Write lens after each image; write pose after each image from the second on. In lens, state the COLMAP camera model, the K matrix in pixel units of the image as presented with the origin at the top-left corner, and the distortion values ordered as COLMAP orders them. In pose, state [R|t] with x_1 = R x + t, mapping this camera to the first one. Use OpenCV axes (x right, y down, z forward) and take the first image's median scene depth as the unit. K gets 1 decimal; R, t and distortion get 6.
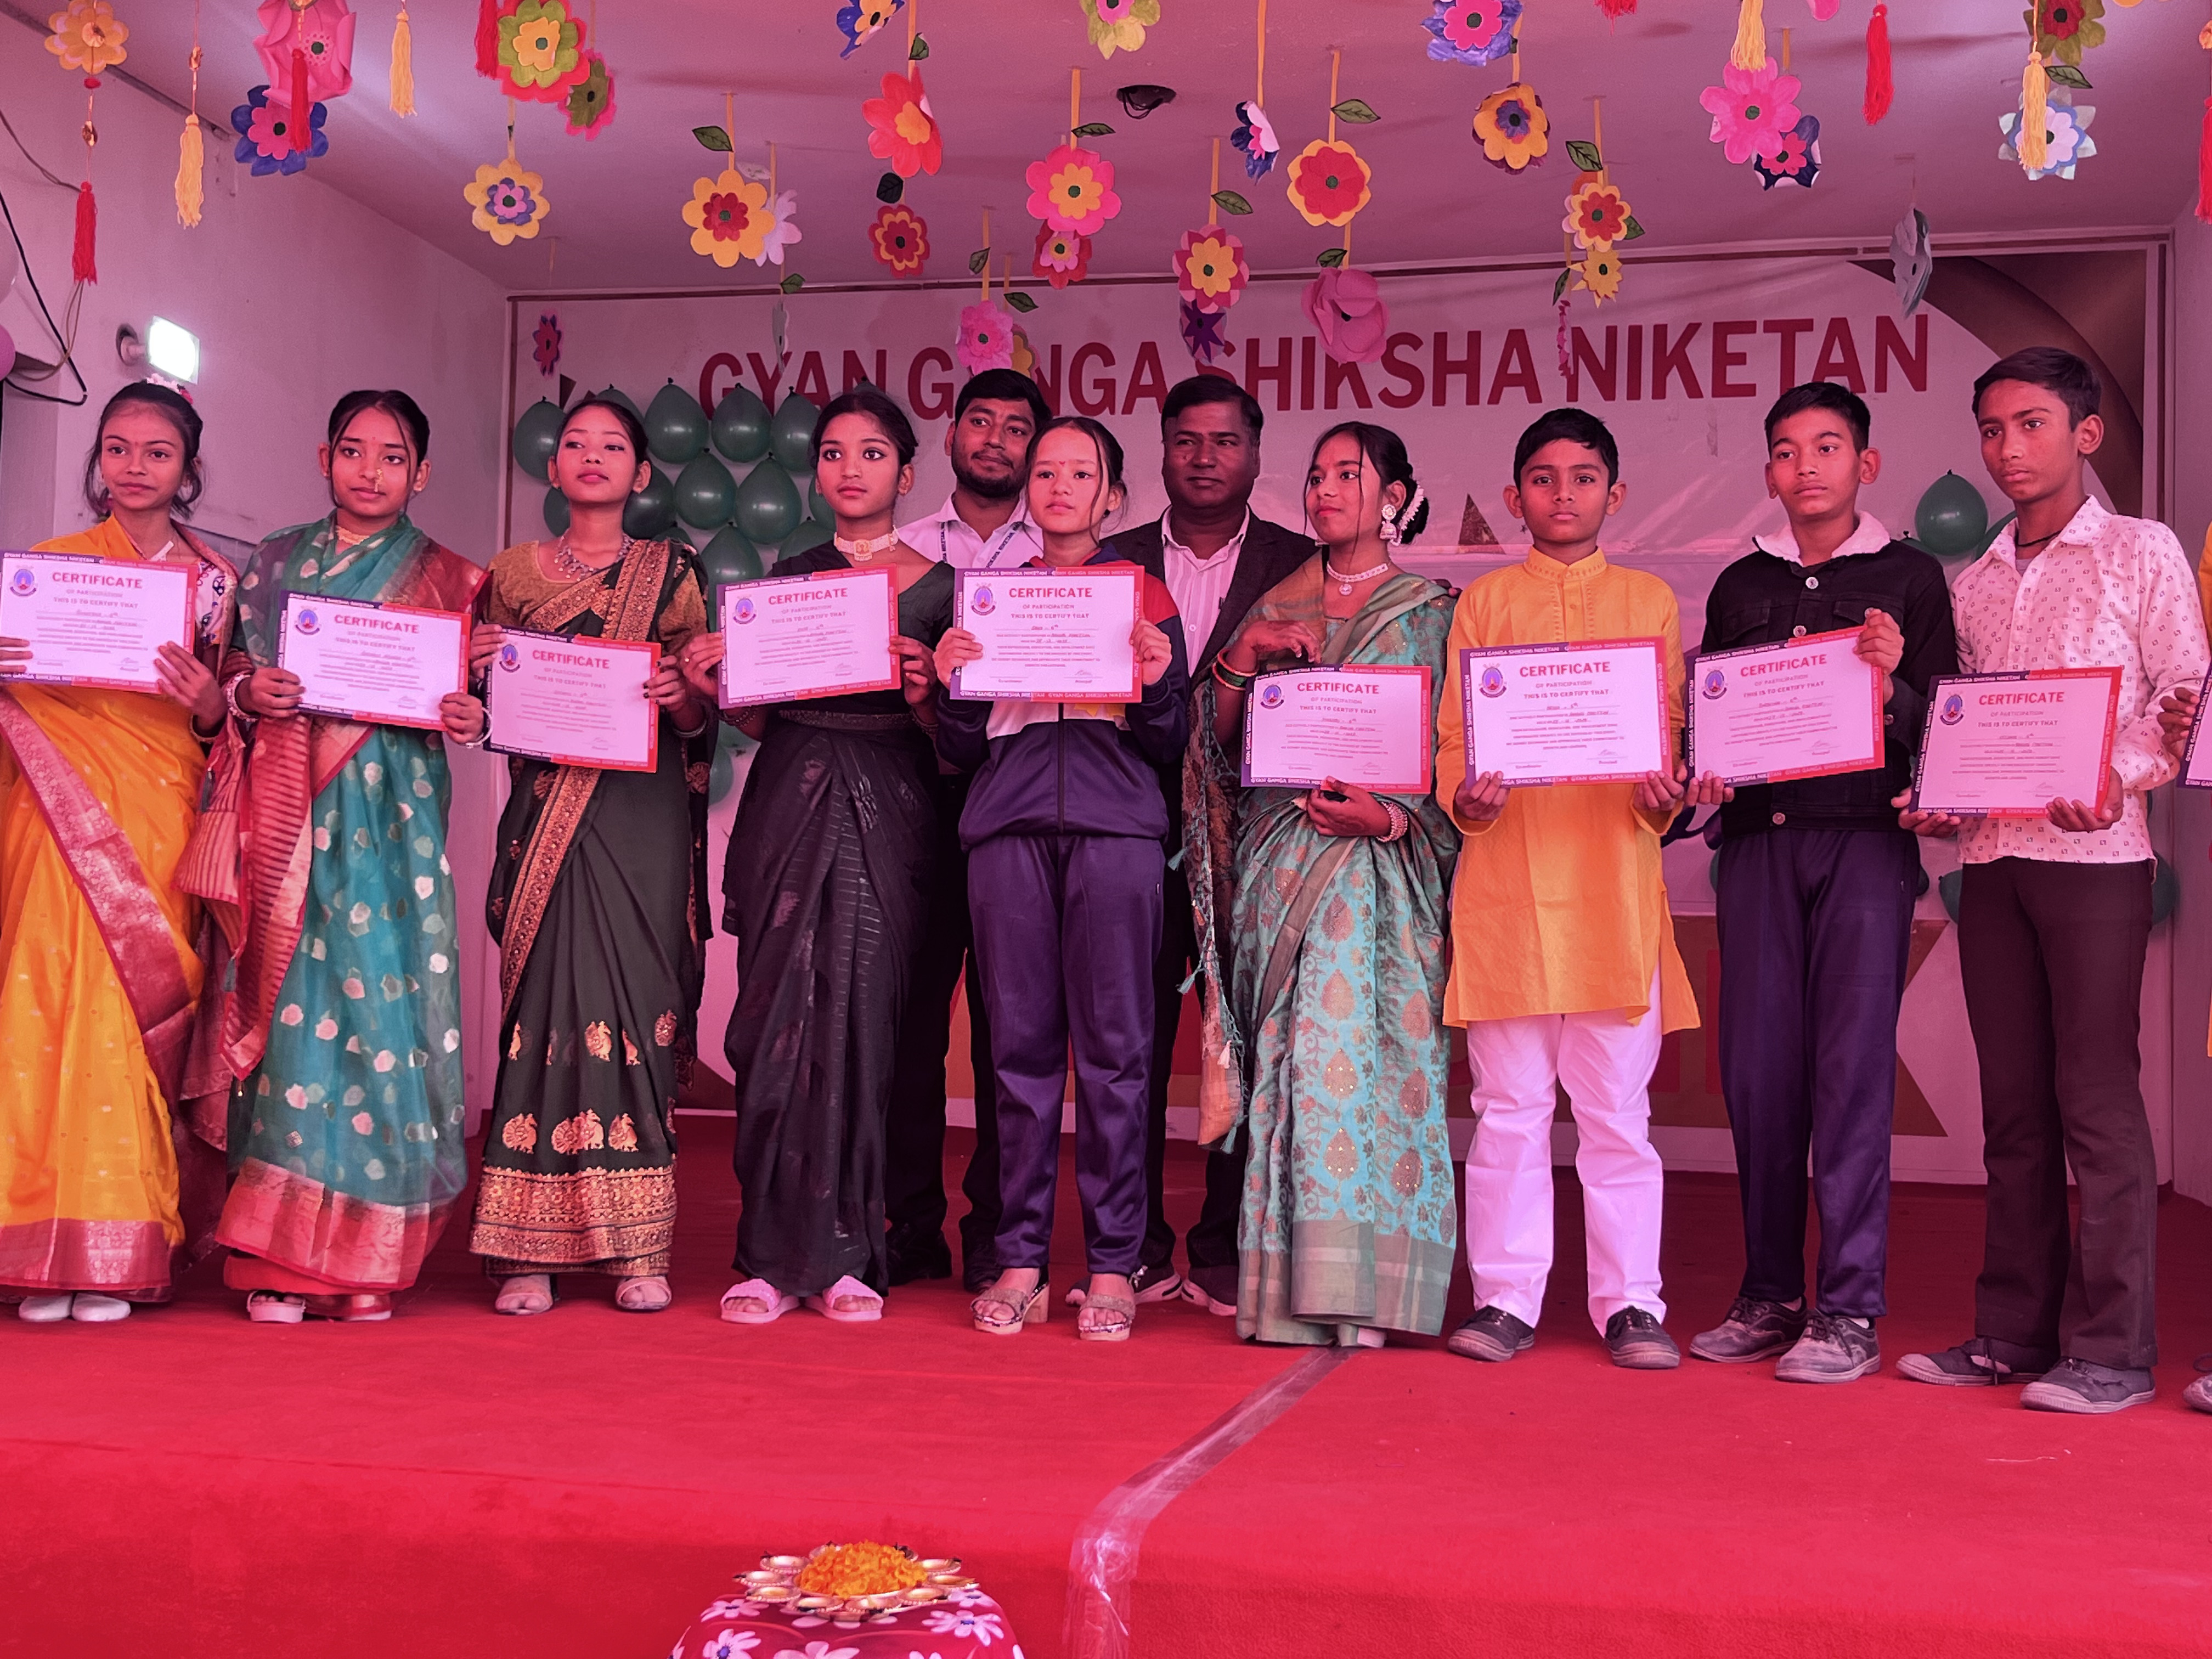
lens RADIAL K [[2649.4, 0, 1085.3], [0, 2649.4, 838.0], [0, 0, 1]] dist [0.005171, 0.000000]
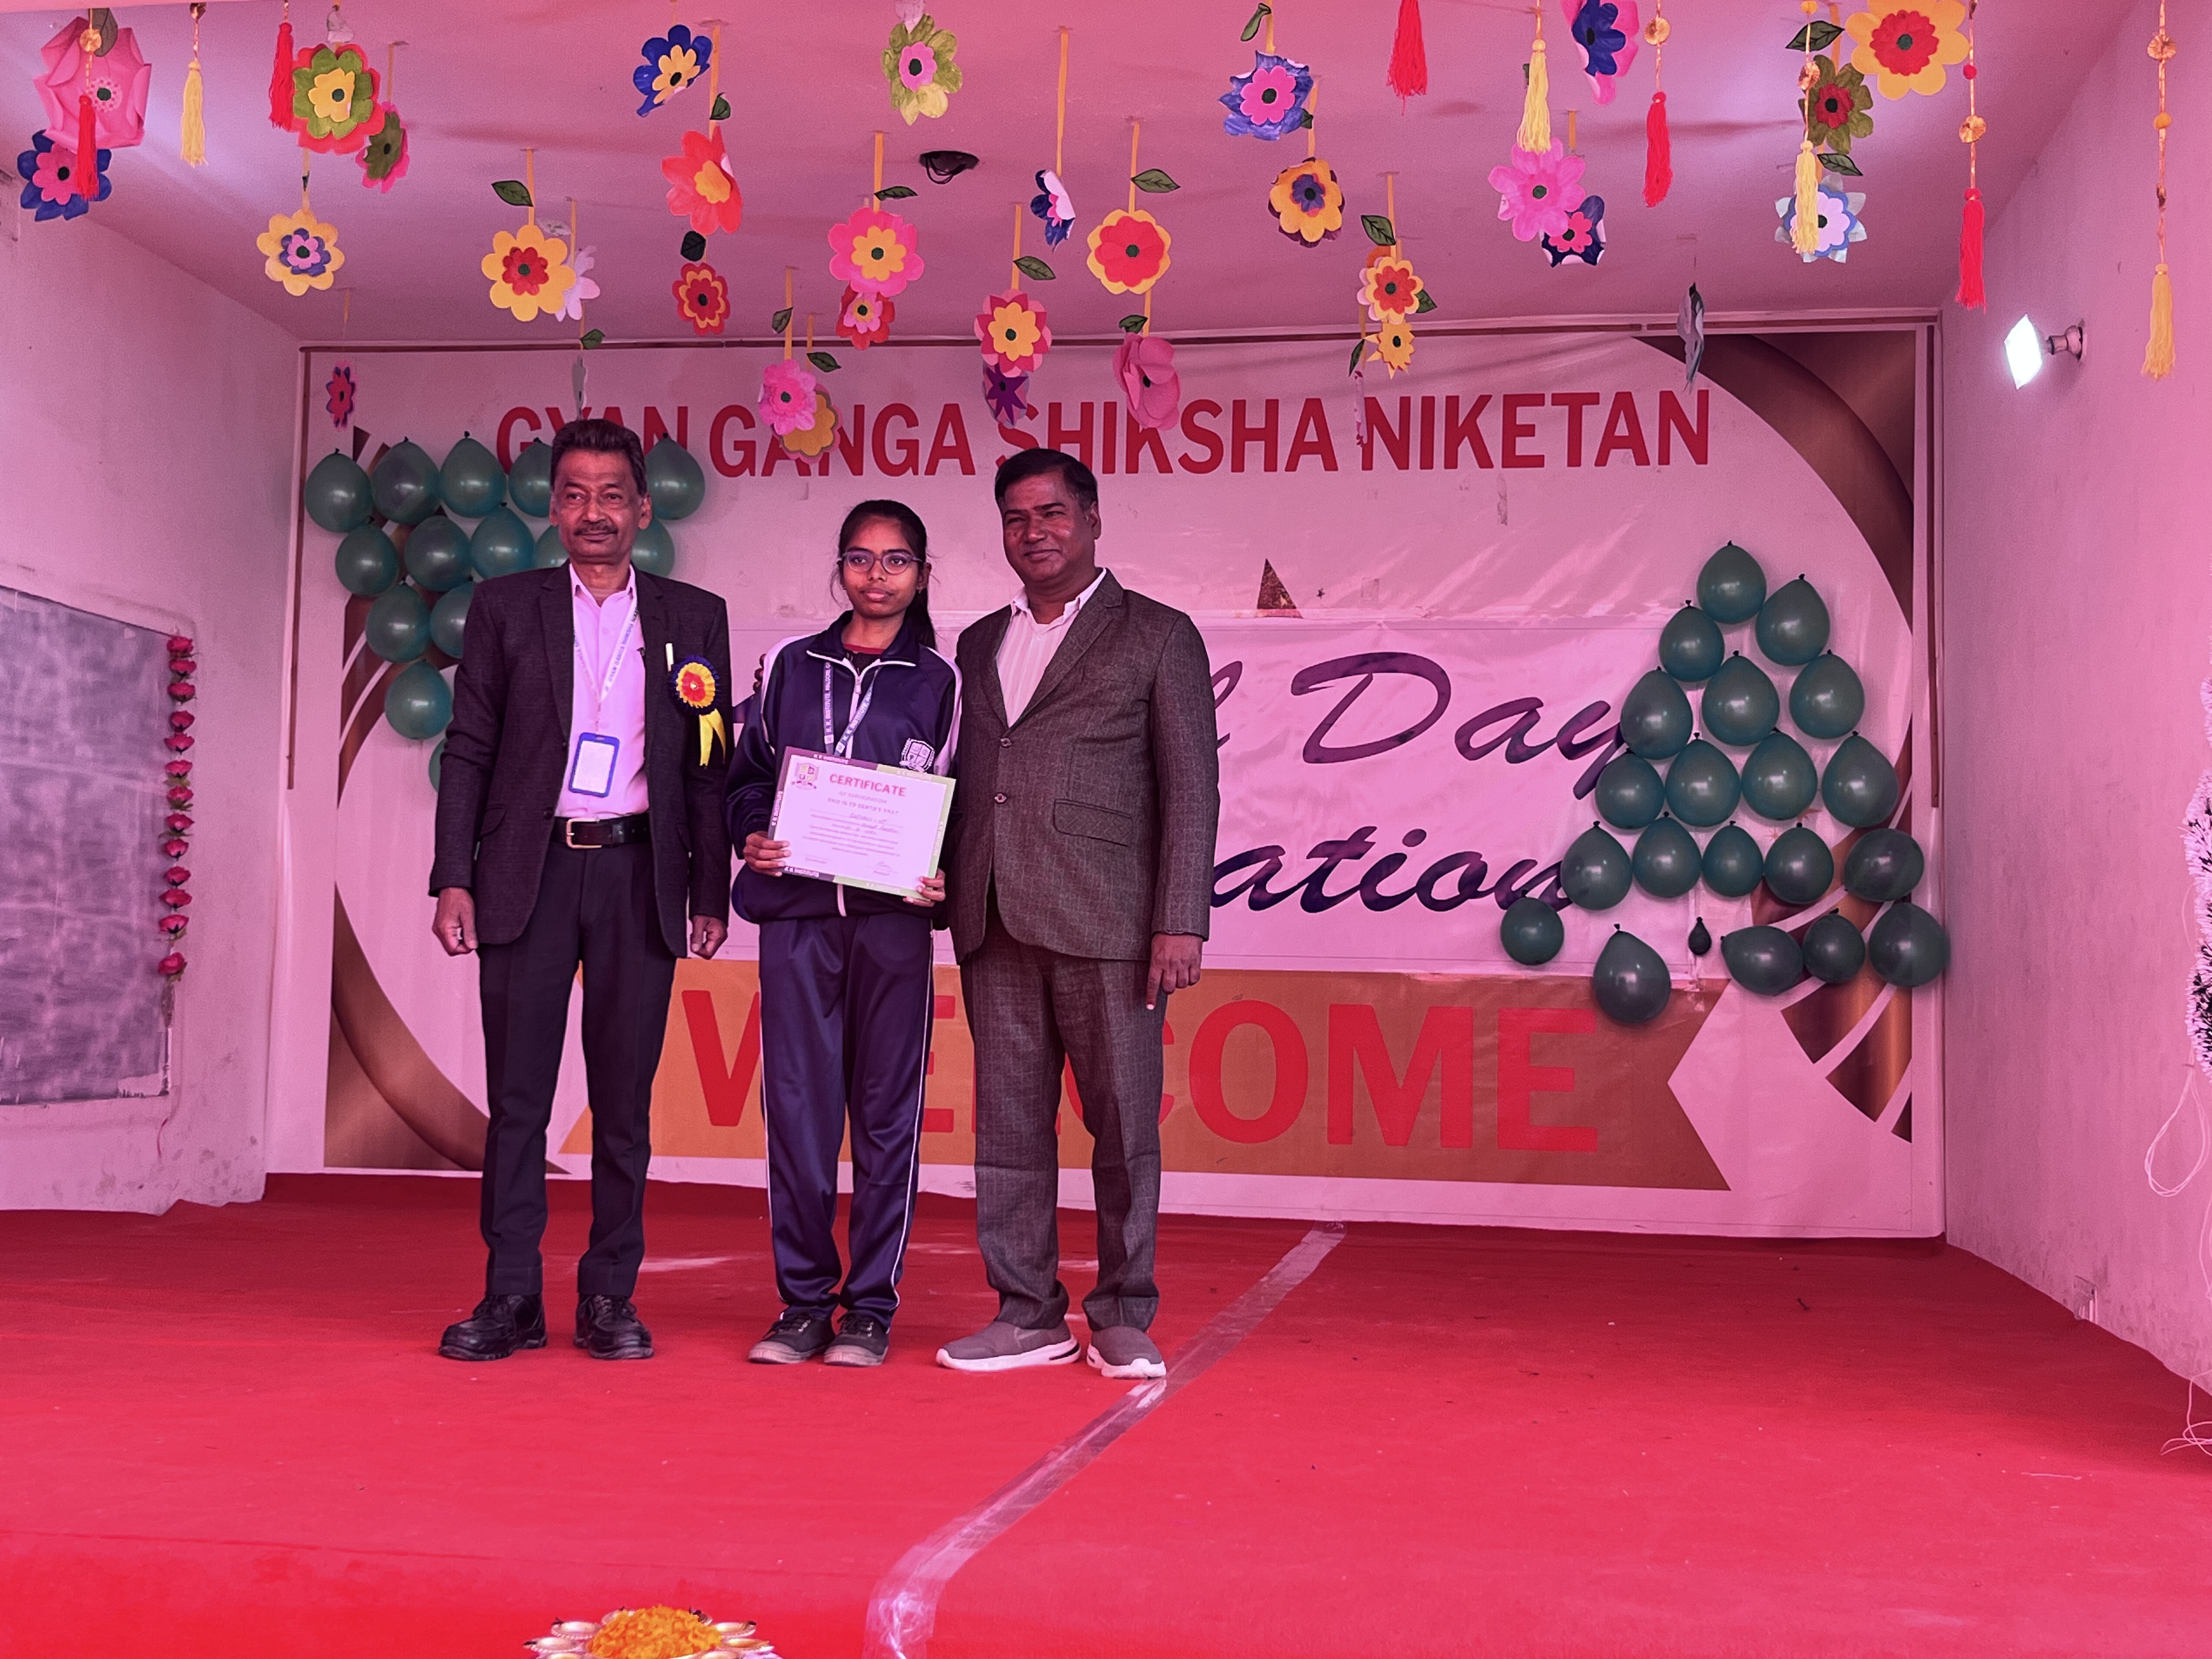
lens RADIAL K [[2649.4, 0, 1097.2], [0, 2649.4, 837.1], [0, 0, 1]] dist [0.005171, 0.000000]
pose [[0.996859, 0.003863, 0.079099, 0.000430], [-0.002042, 0.999731, -0.023091, 0.000255], [-0.079167, 0.022857, 0.996599, -0.003708]]
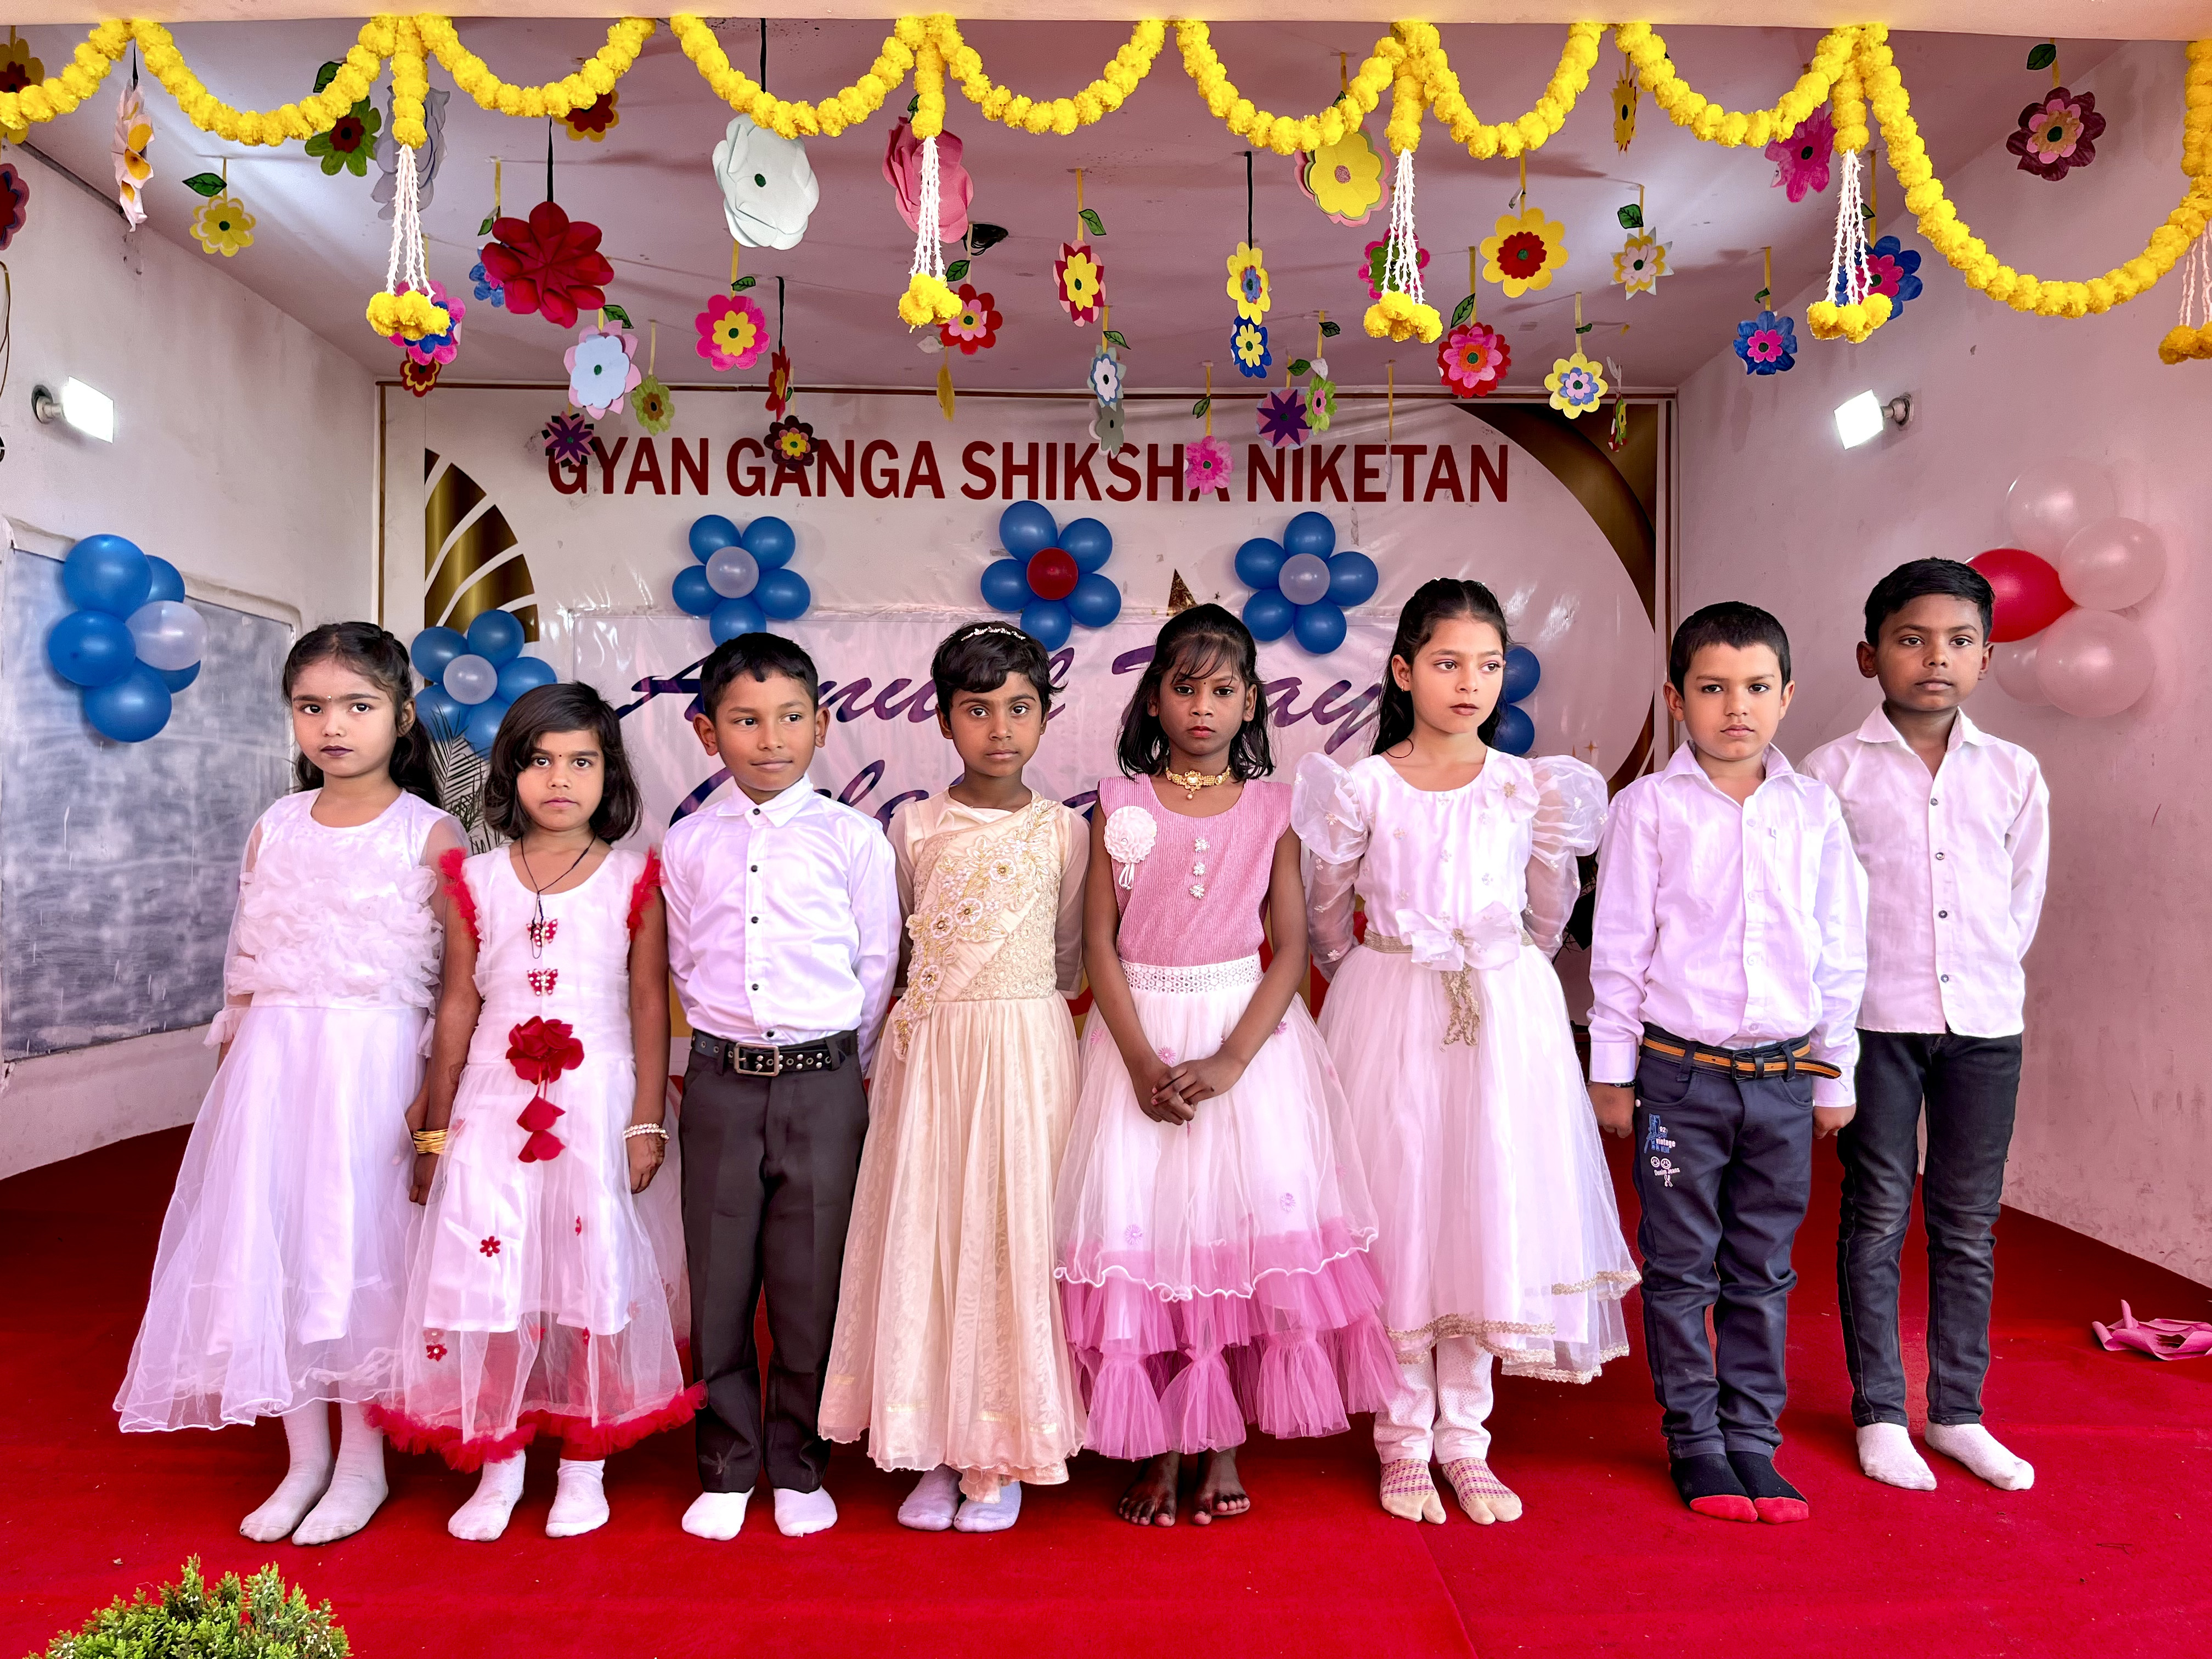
lens RADIAL K [[1695.6, 0, 1107.5], [0, 1695.6, 832.5], [0, 0, 1]] dist [0.016771, -0.025694]
pose [[0.971590, -0.012039, 0.236366, -0.110727], [0.003402, 0.999313, 0.036914, -0.037743], [-0.236648, -0.035061, 0.970963, 0.232379]]
